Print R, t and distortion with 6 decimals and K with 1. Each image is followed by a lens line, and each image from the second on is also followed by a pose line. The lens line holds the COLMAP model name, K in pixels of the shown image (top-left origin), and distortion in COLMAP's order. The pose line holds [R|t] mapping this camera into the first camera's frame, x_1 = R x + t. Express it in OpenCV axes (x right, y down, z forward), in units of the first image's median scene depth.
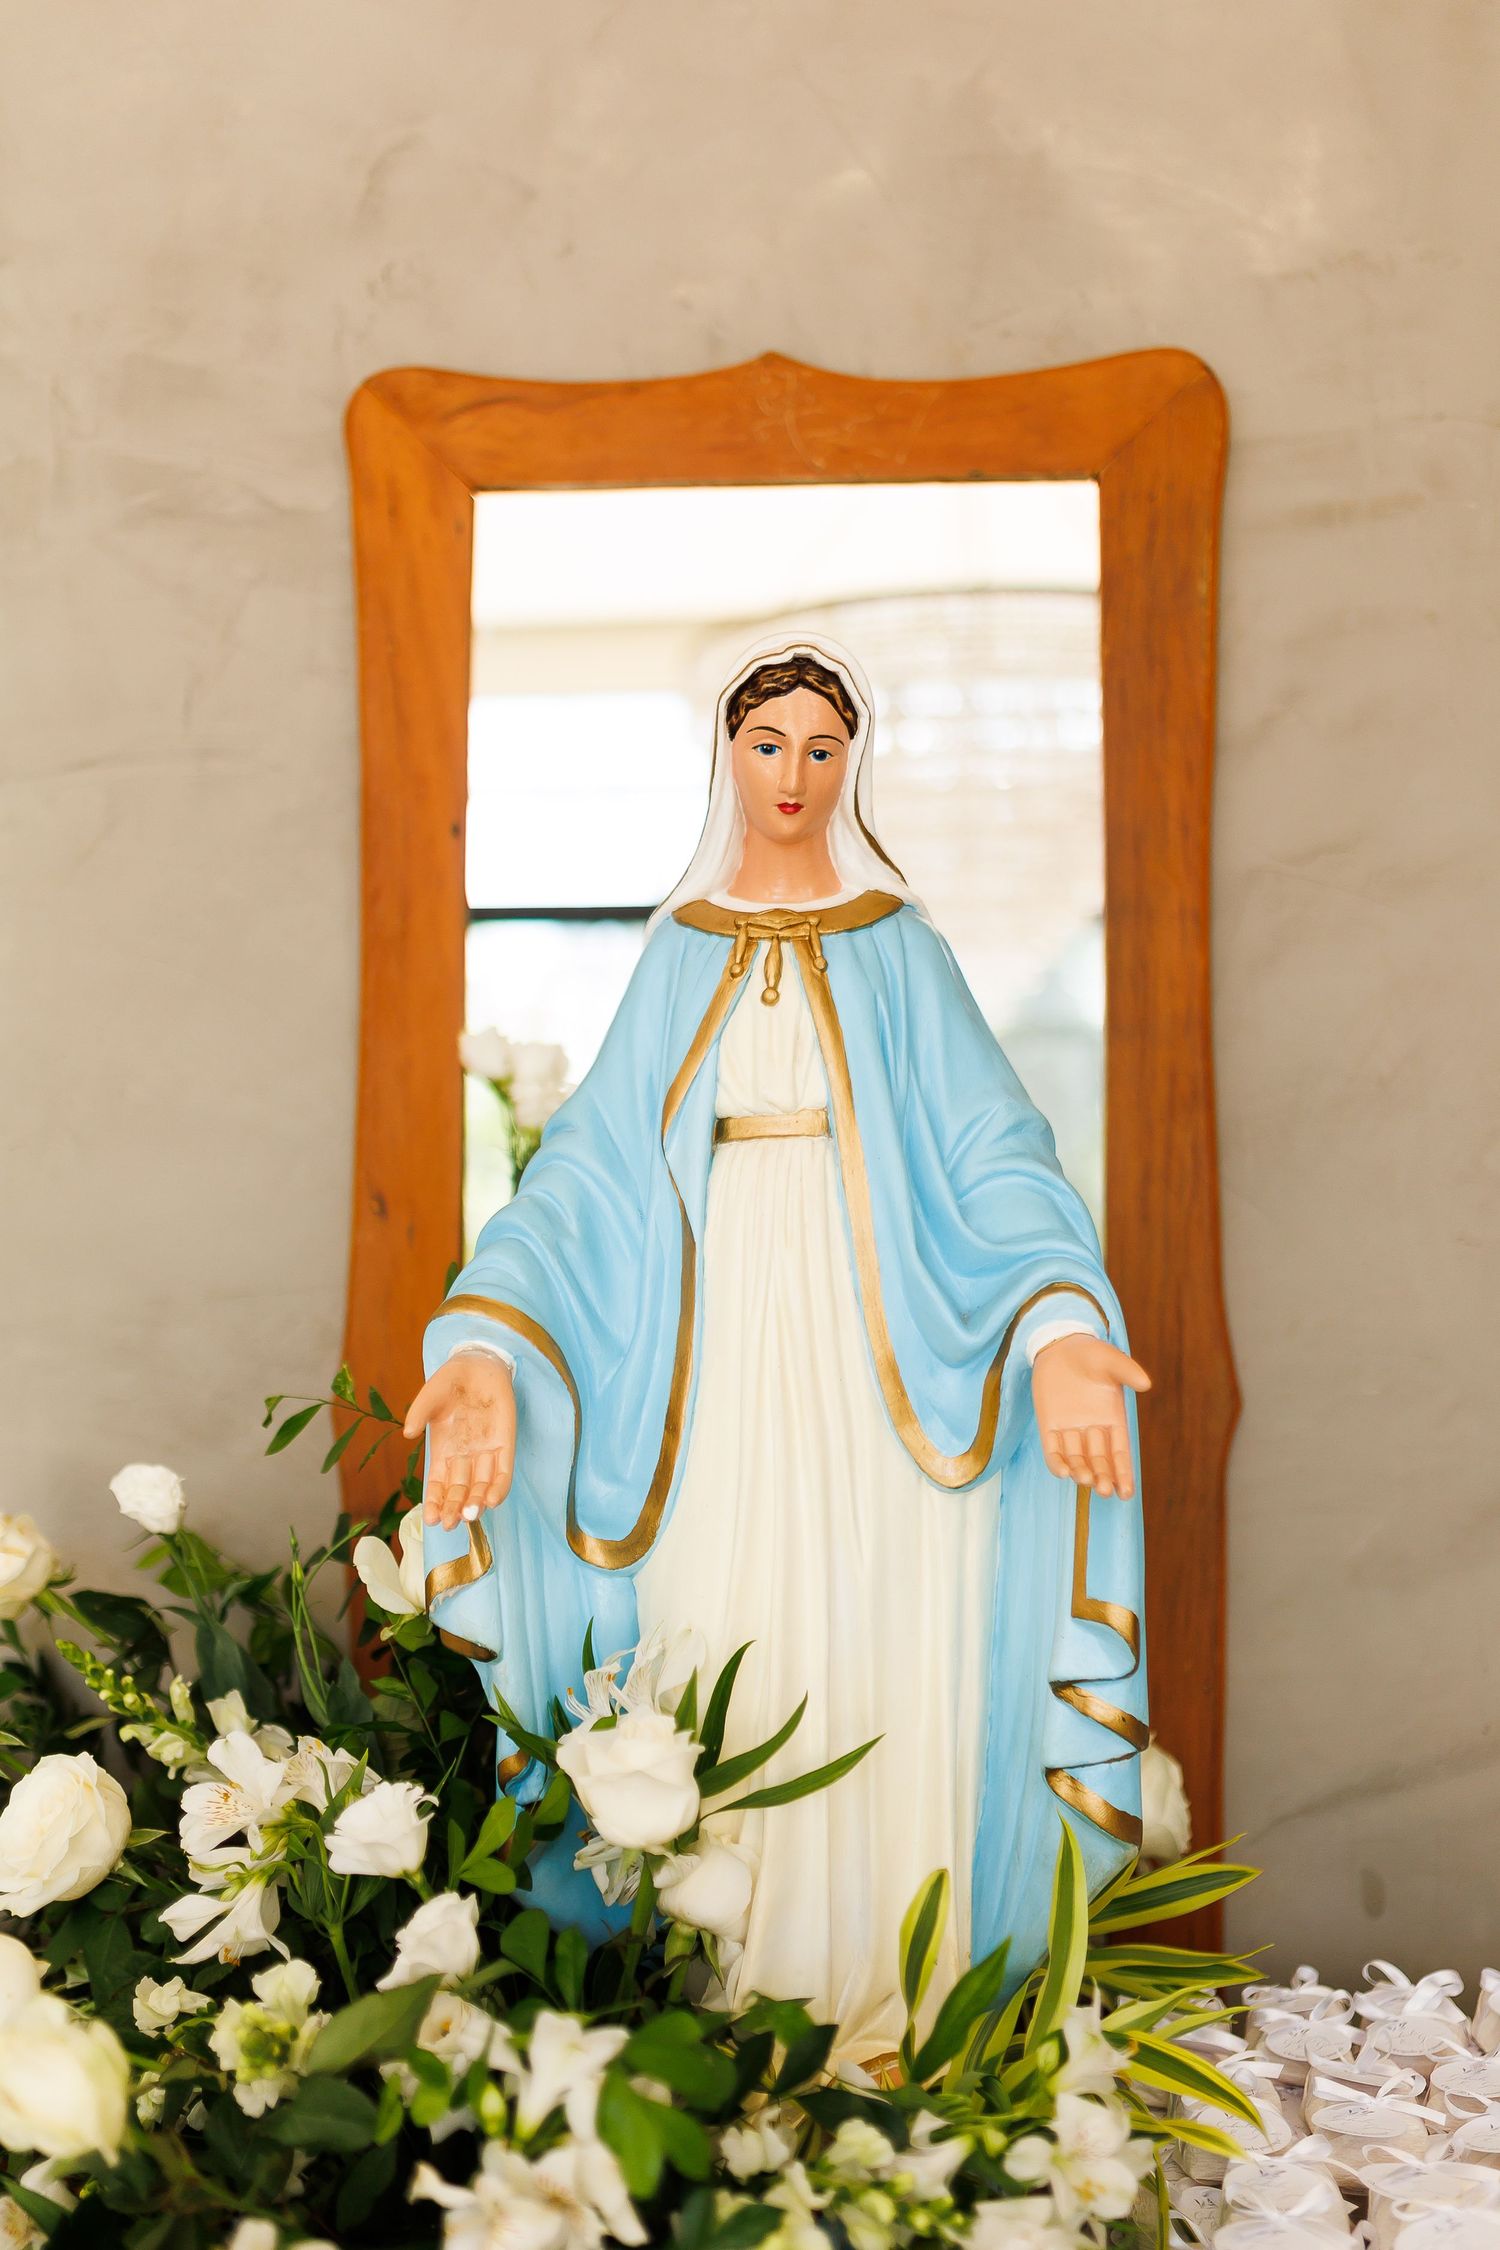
lens RADIAL K [[2264.5, 0, 757.6], [0, 2264.5, 1121.5], [0, 0, 1]] dist [-0.078289, 0.125798]
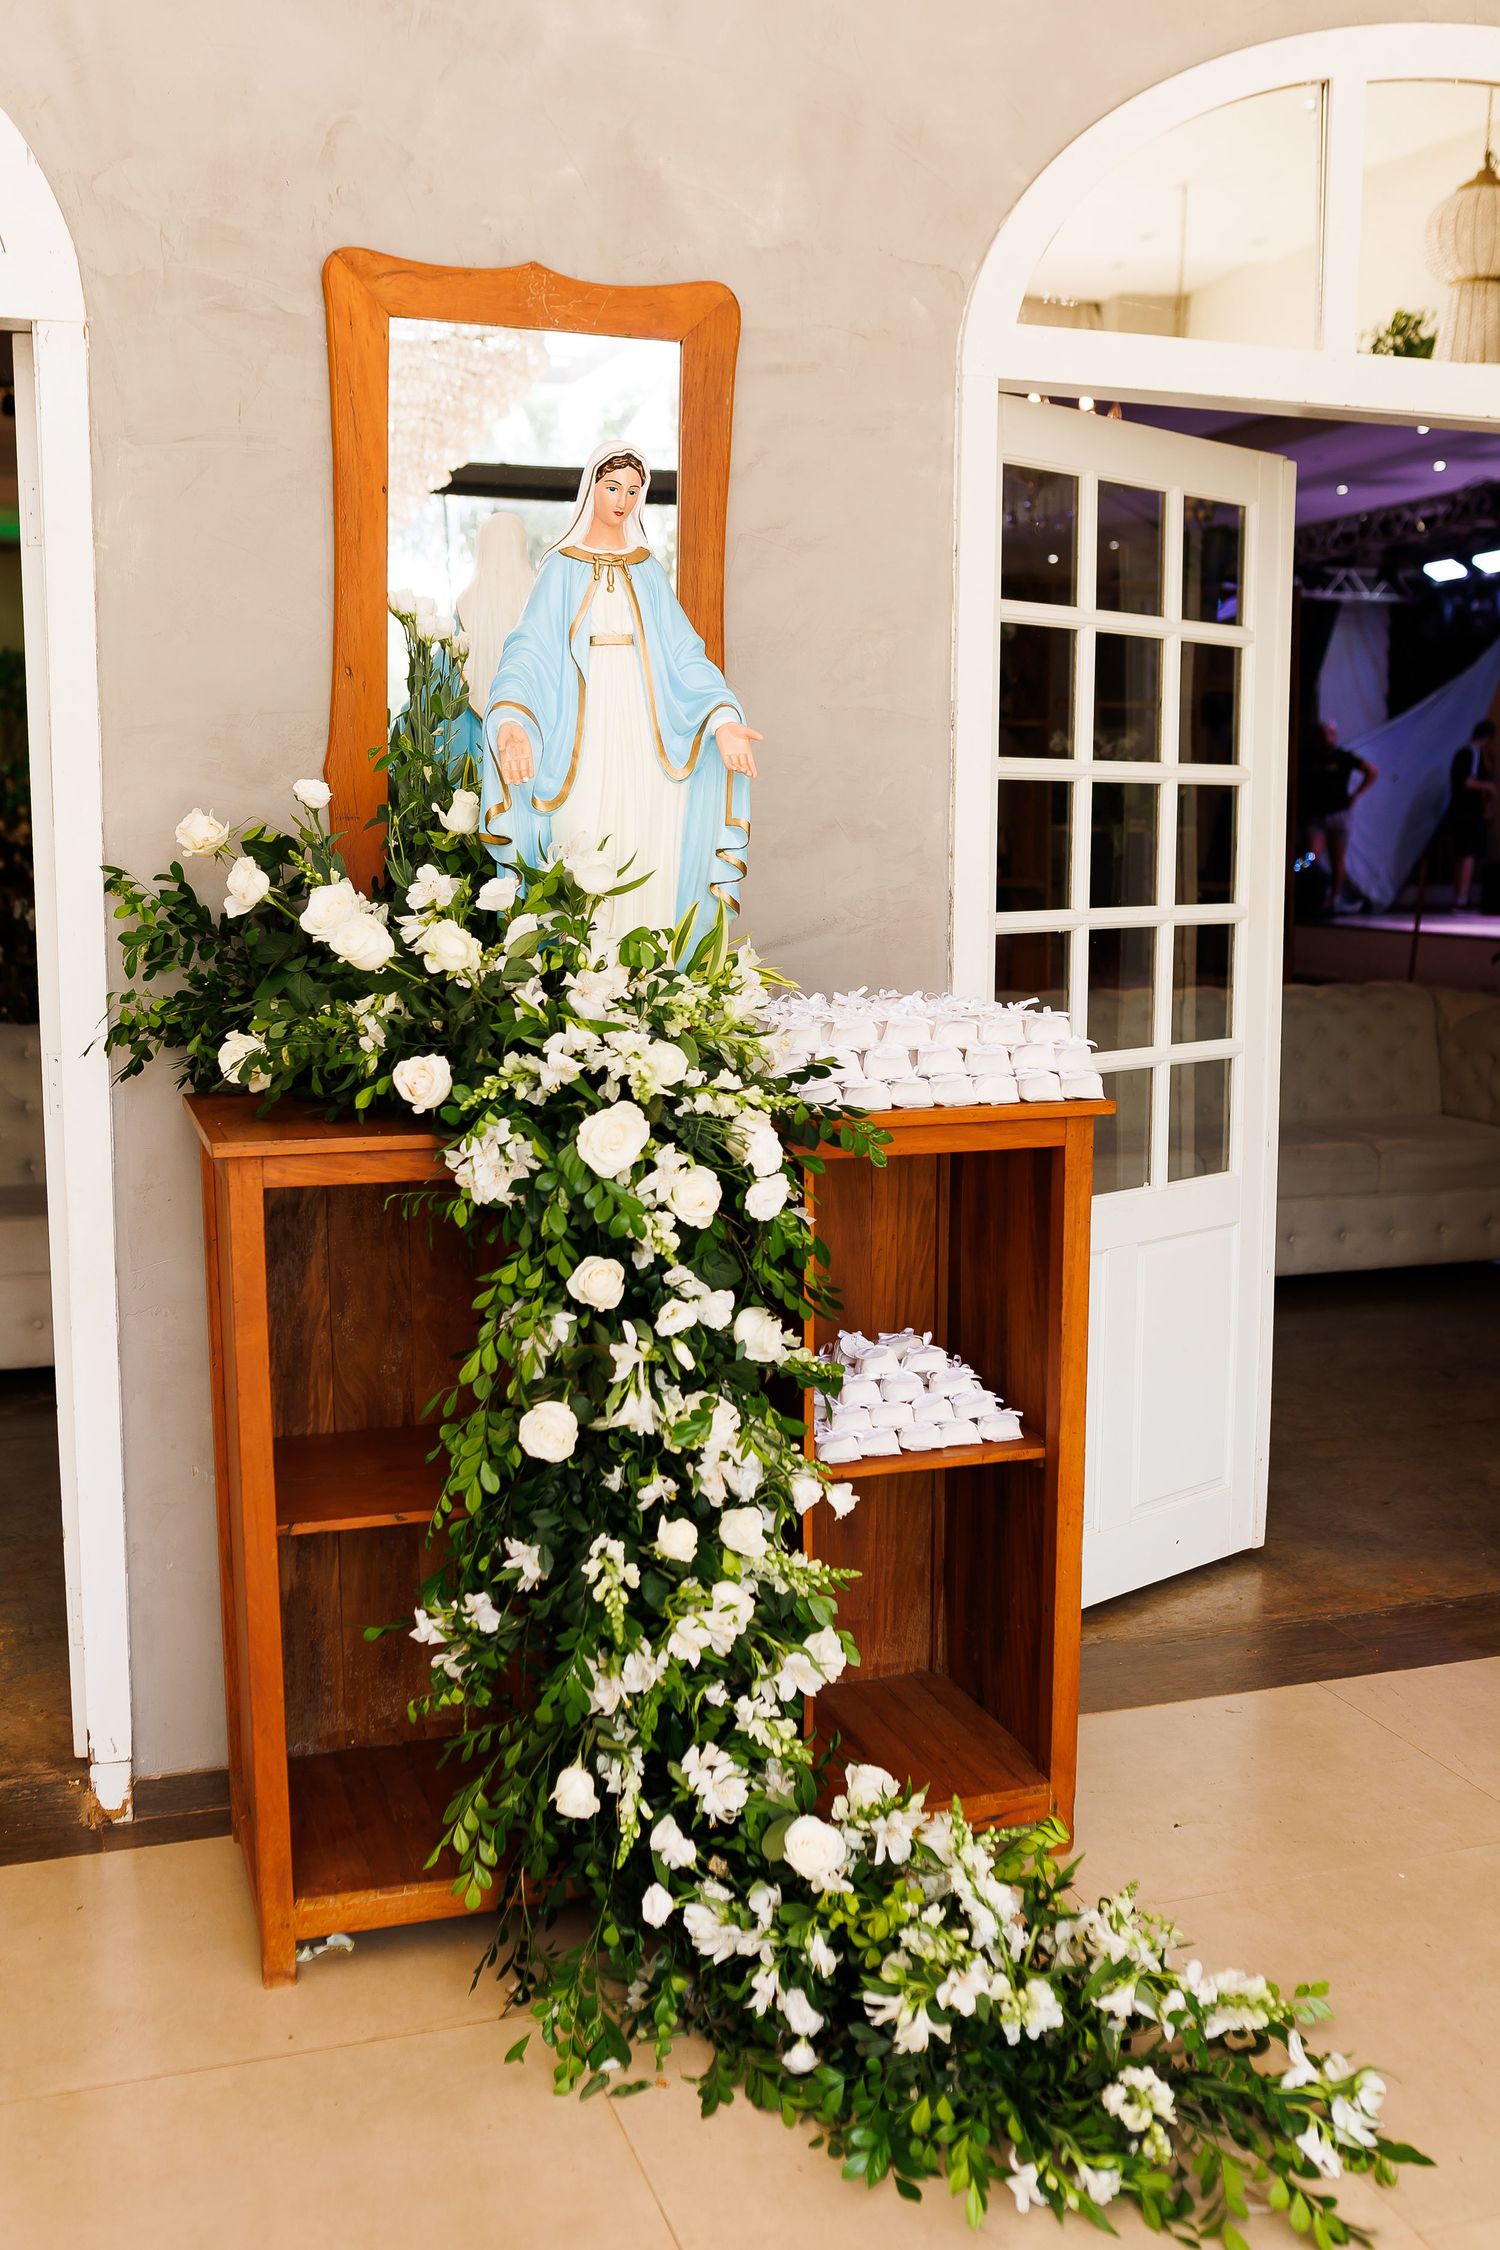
lens RADIAL K [[2228.6, 0, 761.7], [0, 2228.6, 1133.1], [0, 0, 1]] dist [-0.066048, 0.093936]
pose [[0.925576, -0.034490, 0.376988, -0.624315], [-0.043380, 0.979618, 0.196130, 0.037101], [-0.376069, -0.197887, 0.905214, -1.132613]]
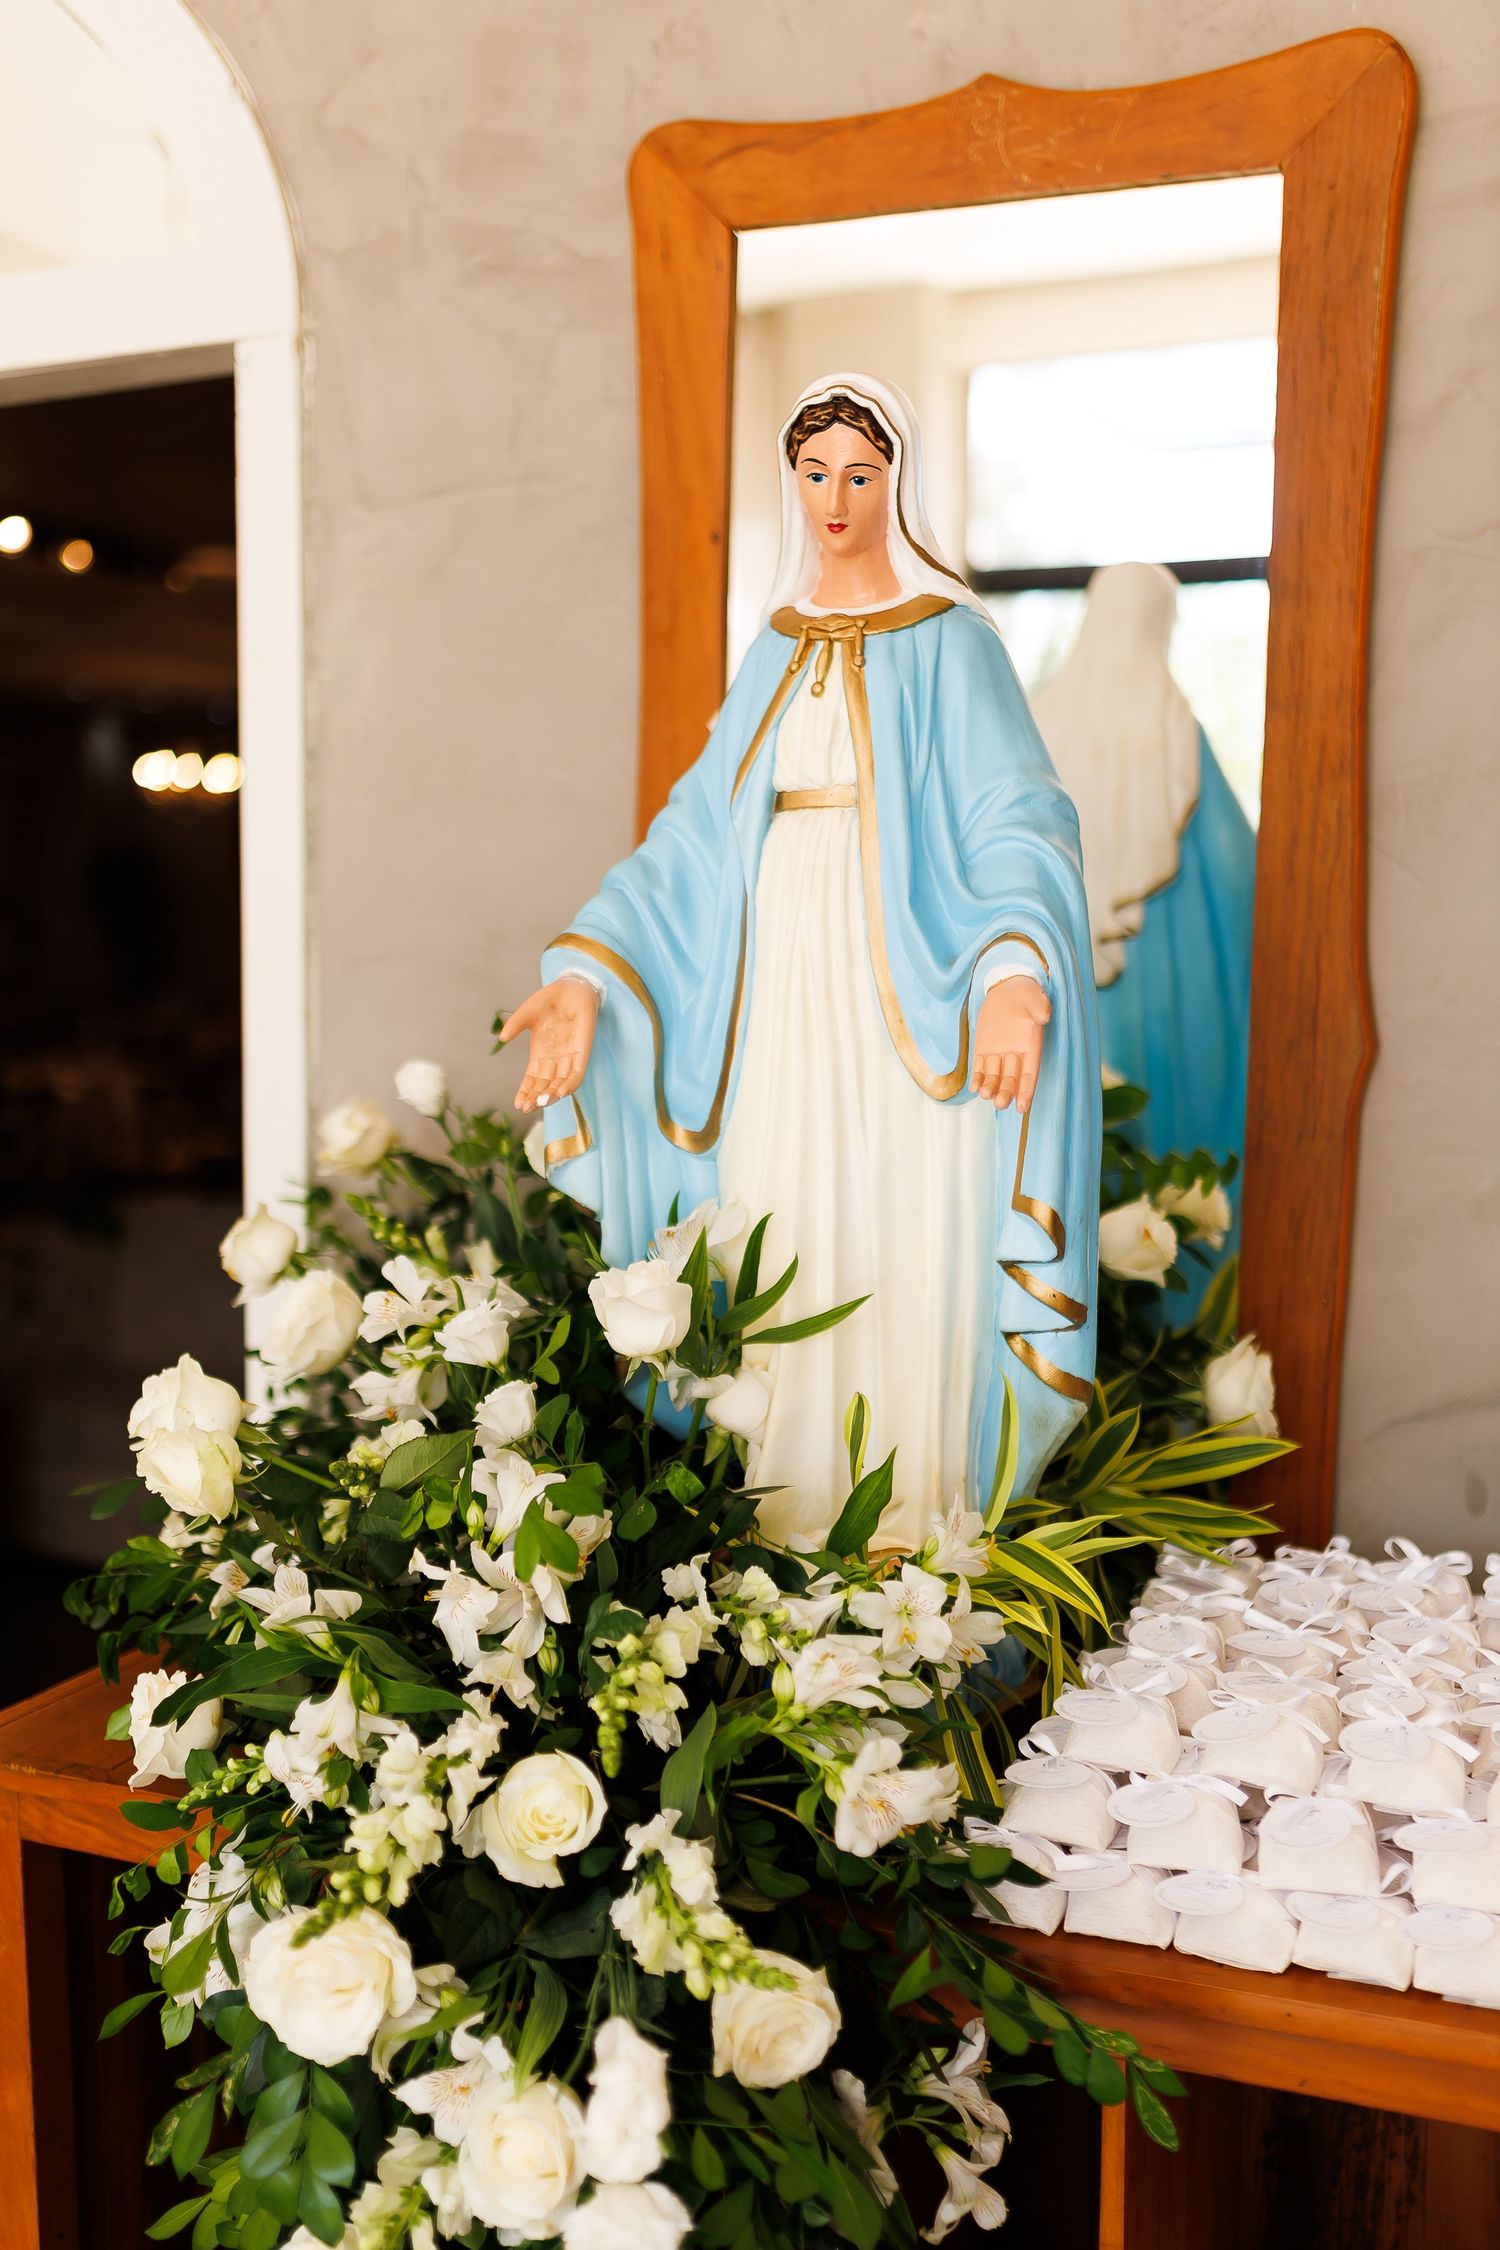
lens RADIAL K [[2240.5, 0, 750.0], [0, 2240.5, 1125.0], [0, 0, 1]] dist [-0.062695, 0.089551]
pose [[0.941782, 0.047754, -0.332816, 0.293243], [0.005171, 0.987688, 0.156351, -0.009850], [0.336185, -0.148969, 0.929940, -0.115517]]
